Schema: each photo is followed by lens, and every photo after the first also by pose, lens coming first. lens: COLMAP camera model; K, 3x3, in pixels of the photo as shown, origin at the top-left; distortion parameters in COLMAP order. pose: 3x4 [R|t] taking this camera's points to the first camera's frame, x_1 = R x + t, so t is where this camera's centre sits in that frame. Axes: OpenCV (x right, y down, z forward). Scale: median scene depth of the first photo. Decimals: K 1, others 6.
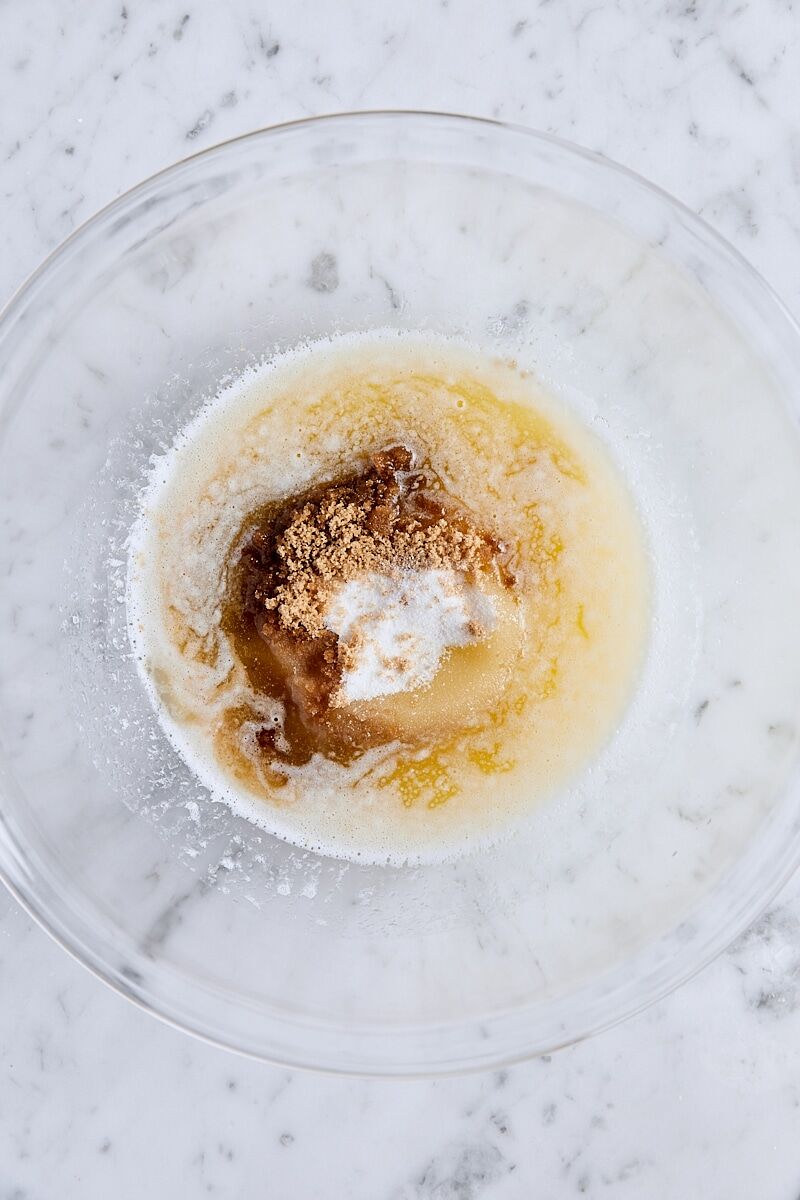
lens RADIAL K [[1238.5, 0, 402.4], [0, 1238.5, 596.7], [0, 0, 1]] dist [-0.005007, -0.003040]
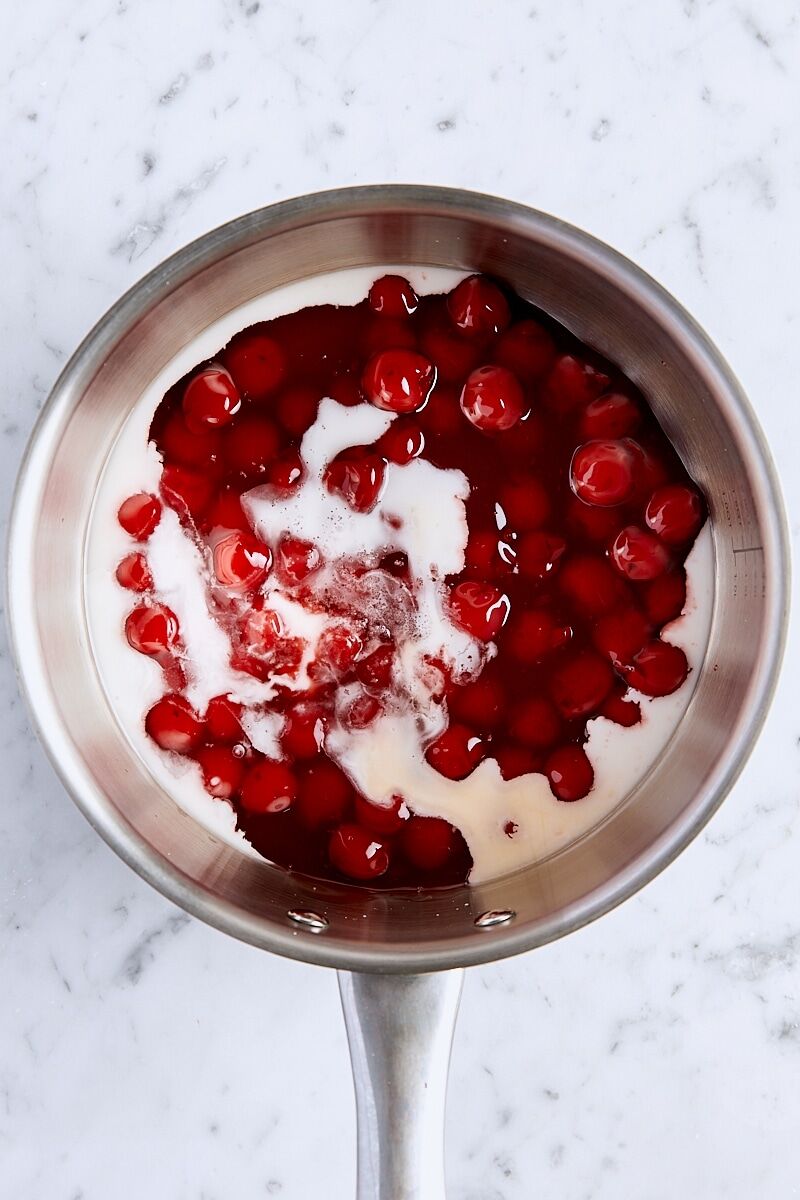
lens RADIAL K [[960.7, 0, 399.6], [0, 960.7, 599.5], [0, 0, 1]] dist [-0.004772, 0.004159]
pose [[0.999907, -0.005285, 0.012591, -0.006133], [0.005329, 0.999980, -0.003469, 0.003039], [-0.012573, 0.003536, 0.999915, 0.282983]]
